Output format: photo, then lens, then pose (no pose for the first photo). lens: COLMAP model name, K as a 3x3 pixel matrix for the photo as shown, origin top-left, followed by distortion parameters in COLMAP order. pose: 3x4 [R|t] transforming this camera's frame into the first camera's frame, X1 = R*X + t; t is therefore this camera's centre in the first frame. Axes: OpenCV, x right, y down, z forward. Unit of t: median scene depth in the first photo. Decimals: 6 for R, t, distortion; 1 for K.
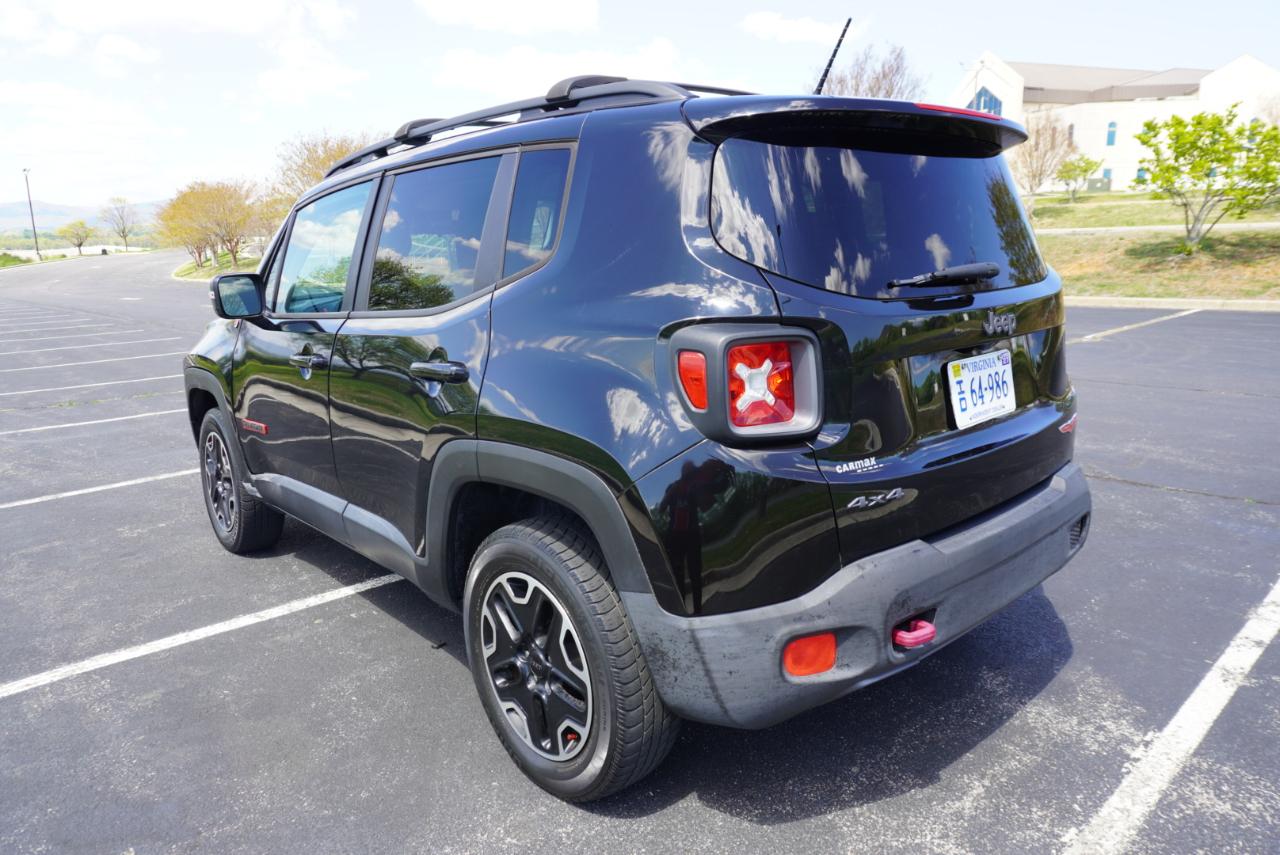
lens RADIAL K [[848.7, 0, 637.5], [0, 848.7, 426.3], [0, 0, 1]] dist [-0.051737, 0.029038]
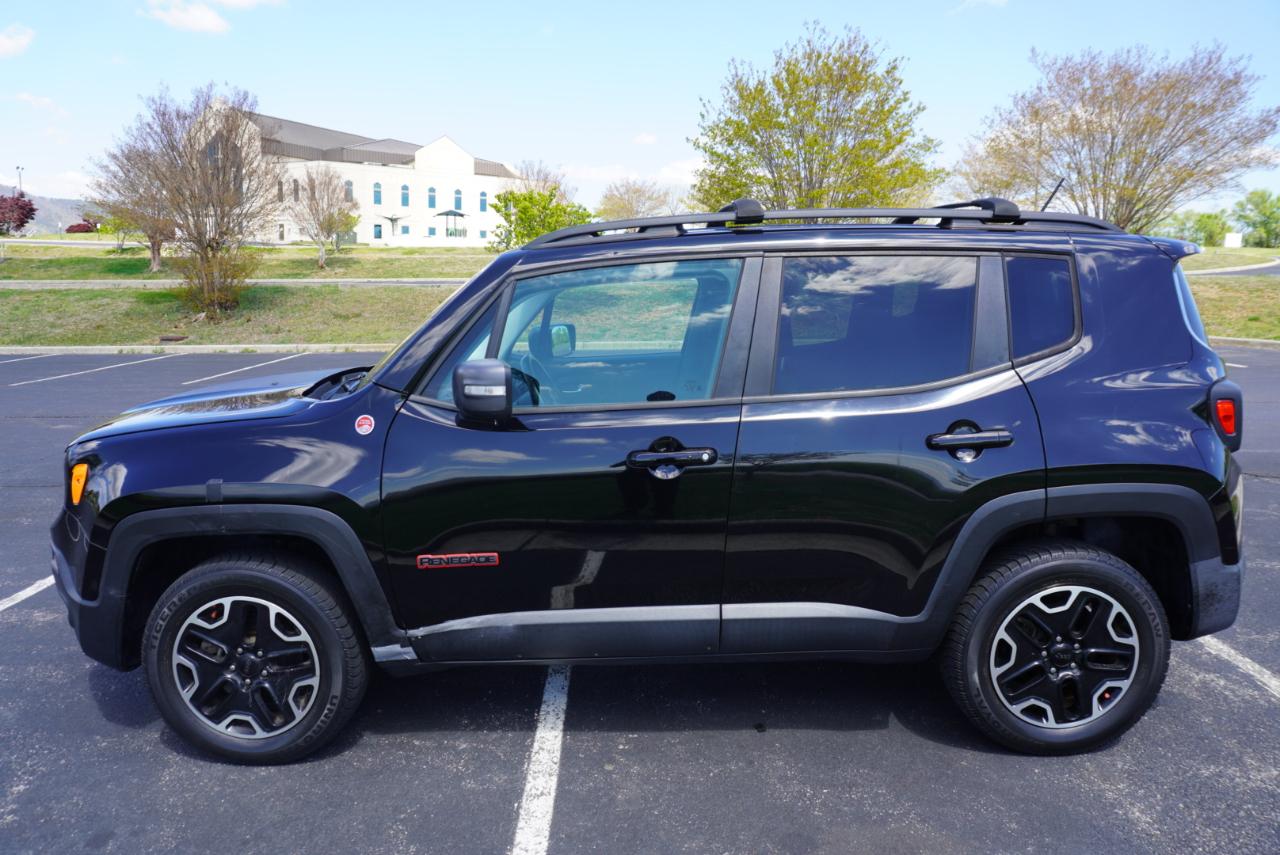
lens RADIAL K [[851.5, 0, 636.4], [0, 851.5, 424.5], [0, 0, 1]] dist [-0.060134, 0.035786]
pose [[0.660210, -0.097385, 0.744741, -1.381126], [0.138141, 0.990387, 0.007045, -0.154881], [-0.738268, 0.098228, 0.667316, 0.566174]]
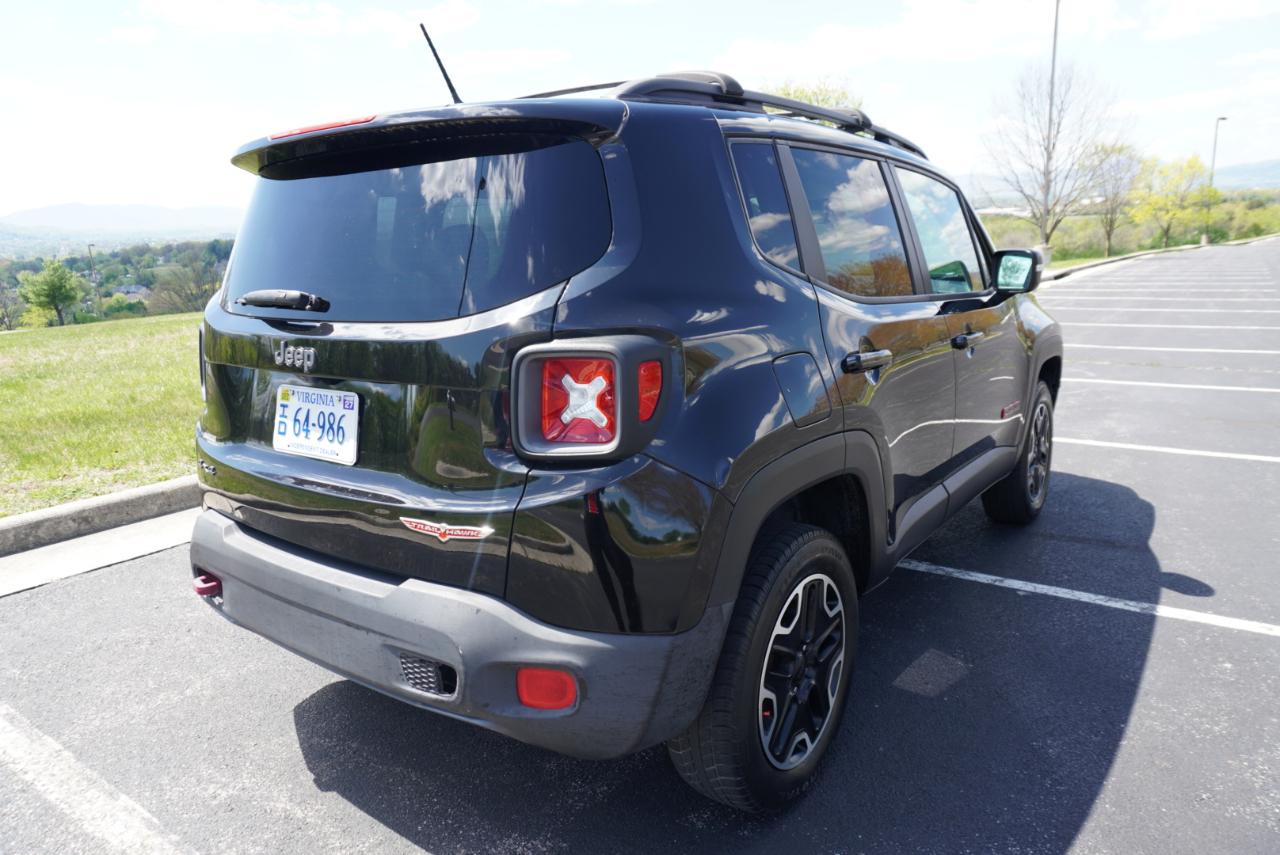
lens RADIAL K [[850.3, 0, 637.0], [0, 850.3, 425.4], [0, 0, 1]] dist [-0.058062, 0.038067]
pose [[0.212704, 0.226841, -0.950421, 1.254525], [-0.178048, 0.965393, 0.190567, -0.259882], [0.960758, 0.128686, 0.245731, 1.013131]]
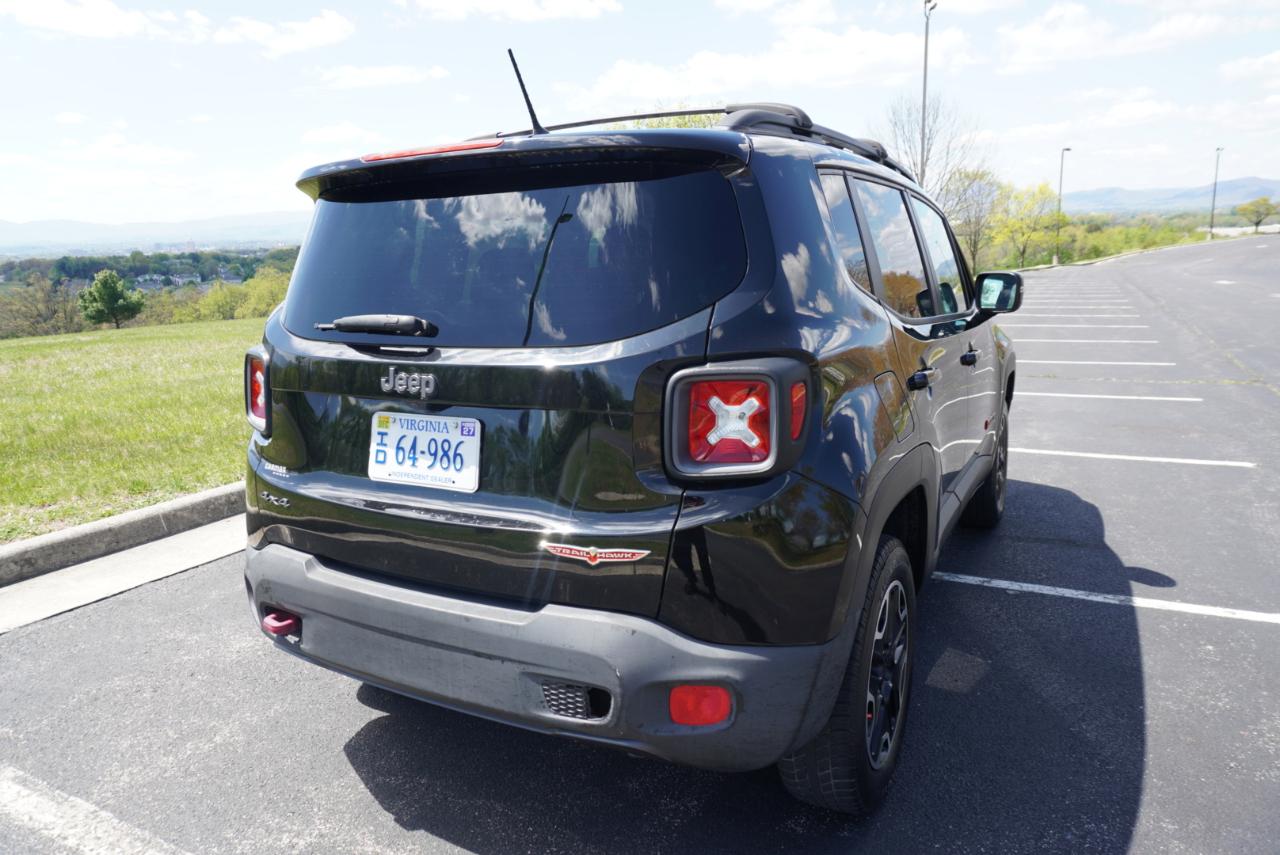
lens RADIAL K [[849.1, 0, 637.1], [0, 849.1, 427.1], [0, 0, 1]] dist [-0.056199, 0.033252]
pose [[0.343271, 0.202143, -0.917226, 1.208386], [-0.178054, 0.972863, 0.147767, -0.225229], [0.922205, 0.112592, 0.369948, 0.792544]]
